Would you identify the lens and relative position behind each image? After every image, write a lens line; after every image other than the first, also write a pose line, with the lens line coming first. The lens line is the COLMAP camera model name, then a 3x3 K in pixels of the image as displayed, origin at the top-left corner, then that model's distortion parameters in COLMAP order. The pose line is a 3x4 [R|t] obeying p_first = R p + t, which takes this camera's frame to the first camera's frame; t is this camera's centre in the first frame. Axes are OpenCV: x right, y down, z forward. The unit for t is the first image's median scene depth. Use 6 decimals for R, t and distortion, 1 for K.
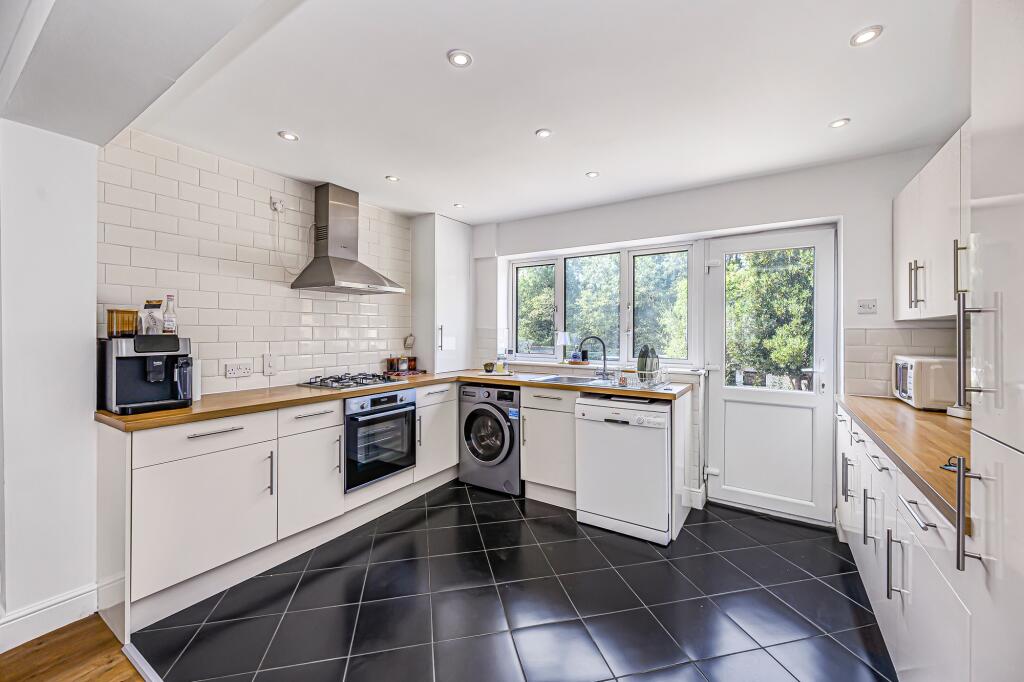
lens RADIAL K [[401.8, 0, 511.8], [0, 401.8, 330.3], [0, 0, 1]] dist [-0.001225, -0.000125]
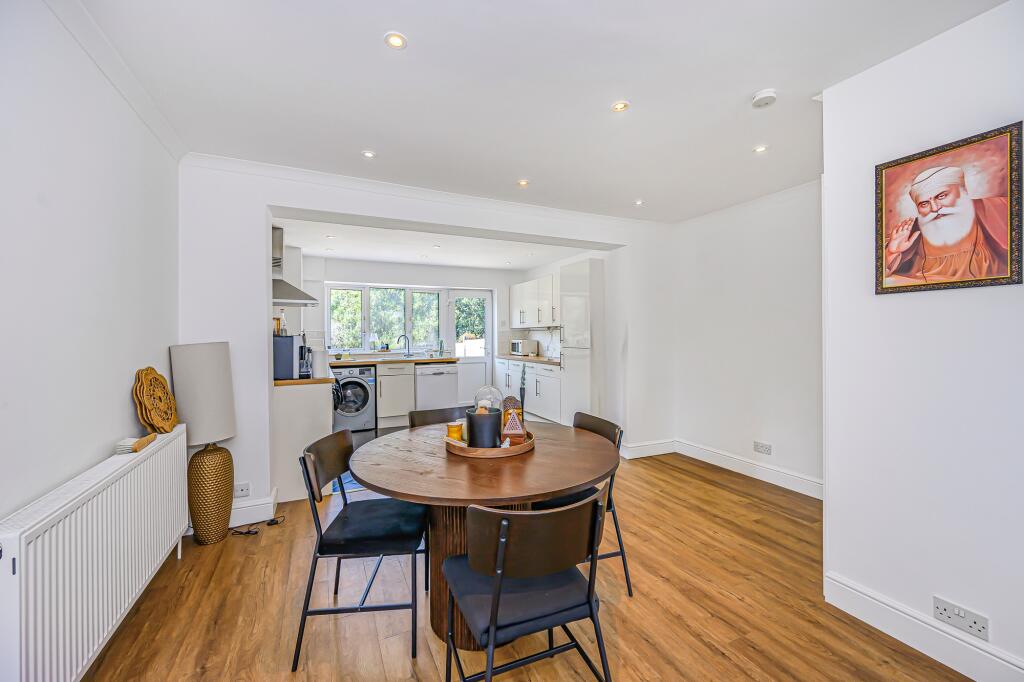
lens RADIAL K [[401.8, 0, 511.8], [0, 401.8, 330.3], [0, 0, 1]] dist [-0.001225, -0.000125]
pose [[0.520884, 0.002639, 0.853624, -1.198494], [0.006147, 0.999958, -0.006843, 0.009098], [-0.853605, 0.008812, 0.520845, -0.413352]]
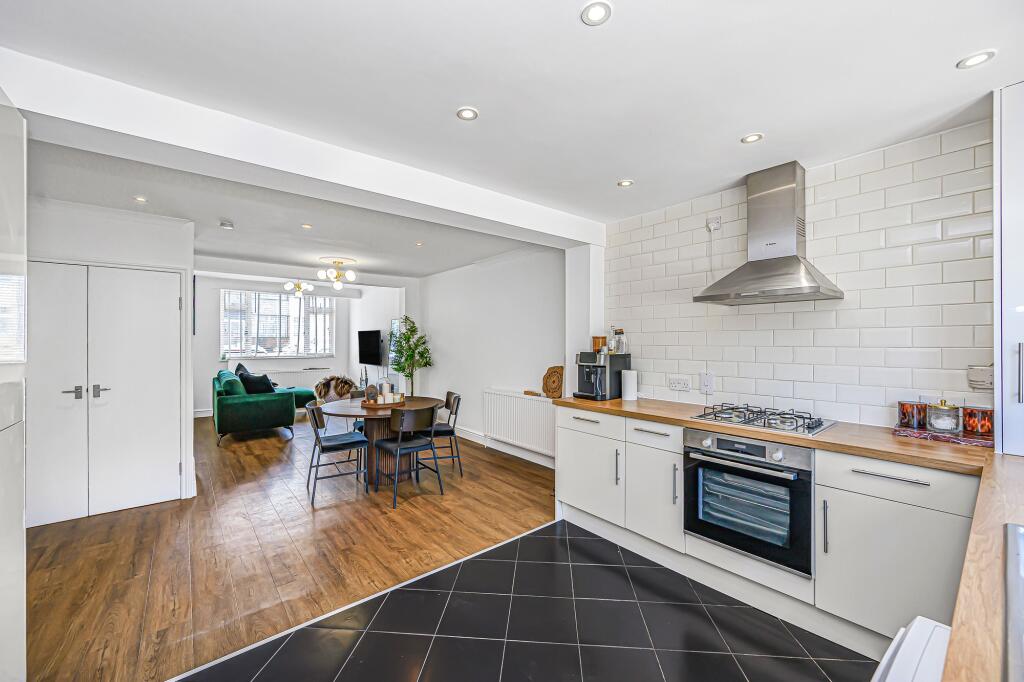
lens RADIAL K [[399.5, 0, 509.0], [0, 399.5, 340.9], [0, 0, 1]] dist [-0.001585, -0.000233]
pose [[-0.301829, -0.005455, -0.953346, 0.471055], [-0.000717, 0.999985, -0.005495, -0.015453], [0.953362, -0.000974, -0.301829, 0.748889]]
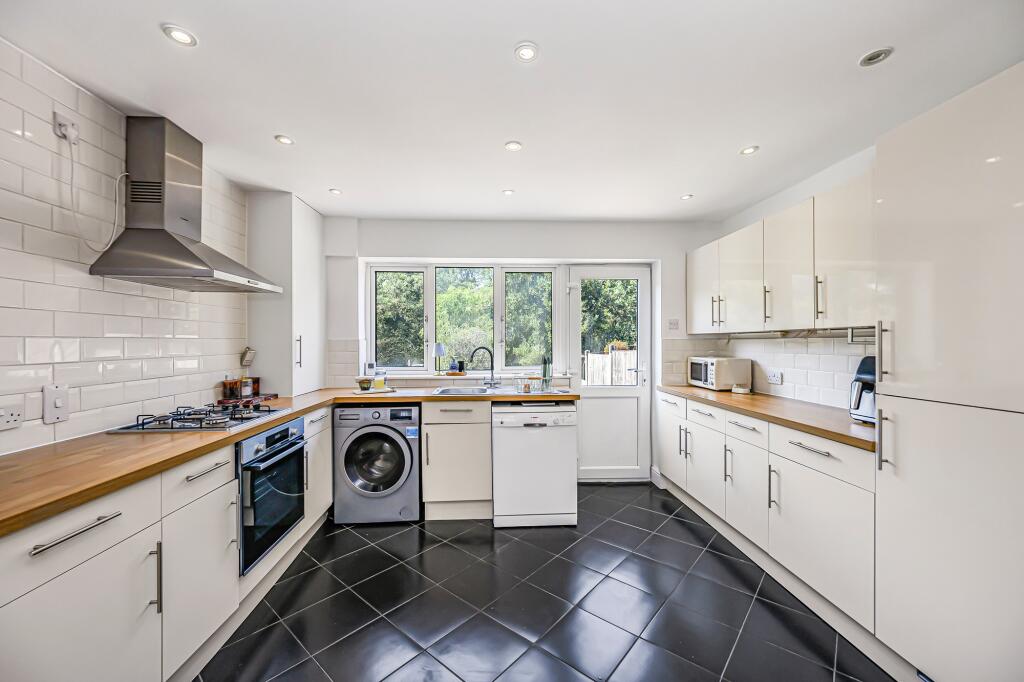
lens RADIAL K [[399.5, 0, 509.0], [0, 399.5, 340.9], [0, 0, 1]] dist [-0.001585, -0.000233]
pose [[0.810106, -0.004387, 0.586268, -0.369628], [0.003569, 0.999990, 0.002552, -0.003188], [-0.586273, 0.000025, 0.810113, 0.140512]]
